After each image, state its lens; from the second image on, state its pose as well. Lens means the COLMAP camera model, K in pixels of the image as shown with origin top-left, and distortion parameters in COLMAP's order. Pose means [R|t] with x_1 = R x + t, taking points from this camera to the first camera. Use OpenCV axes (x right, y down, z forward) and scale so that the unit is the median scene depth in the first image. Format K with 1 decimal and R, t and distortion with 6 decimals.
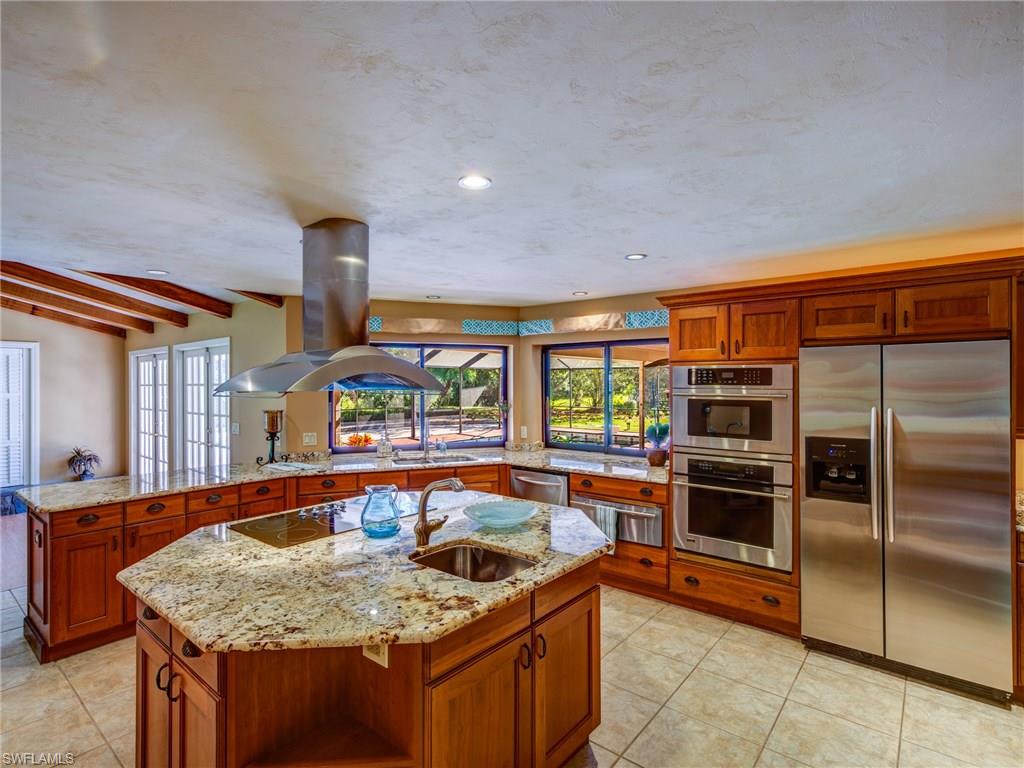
lens RADIAL K [[522.3, 0, 513.6], [0, 522.3, 382.3], [0, 0, 1]] dist [-0.002492, 0.001398]
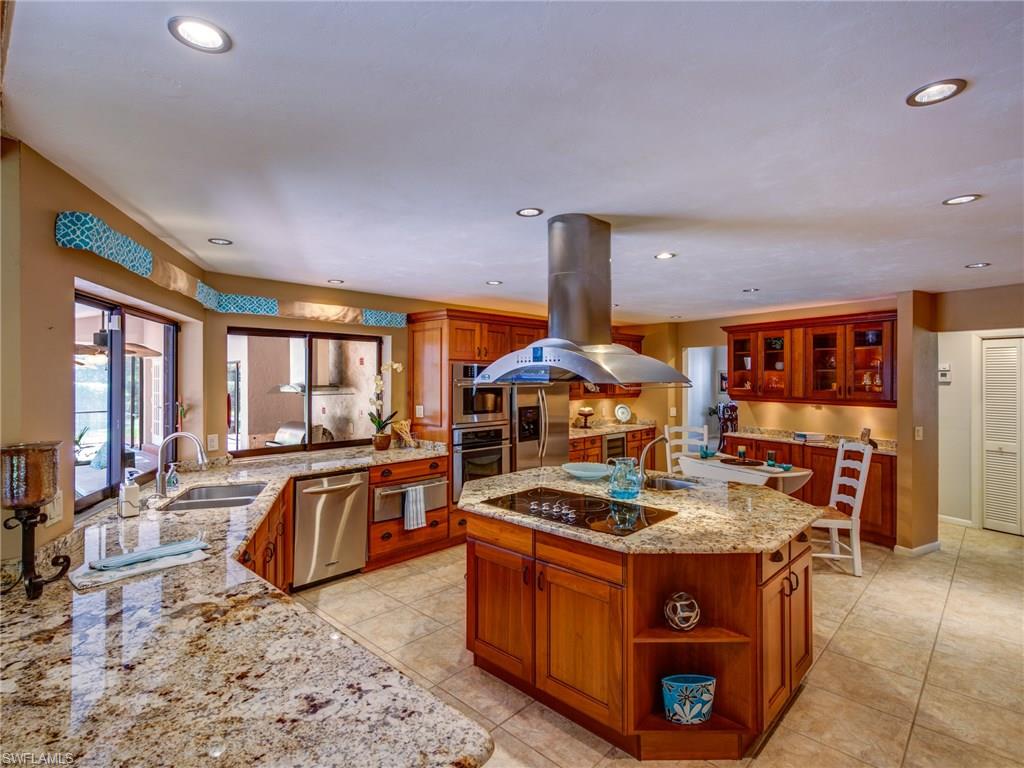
lens RADIAL K [[522.3, 0, 514.0], [0, 522.3, 378.8], [0, 0, 1]] dist [-0.002492, 0.001398]
pose [[0.068442, -0.004950, 0.997643, -1.025107], [-0.000314, 0.999988, 0.004983, 0.001594], [-0.997655, -0.000654, 0.068439, 0.794441]]
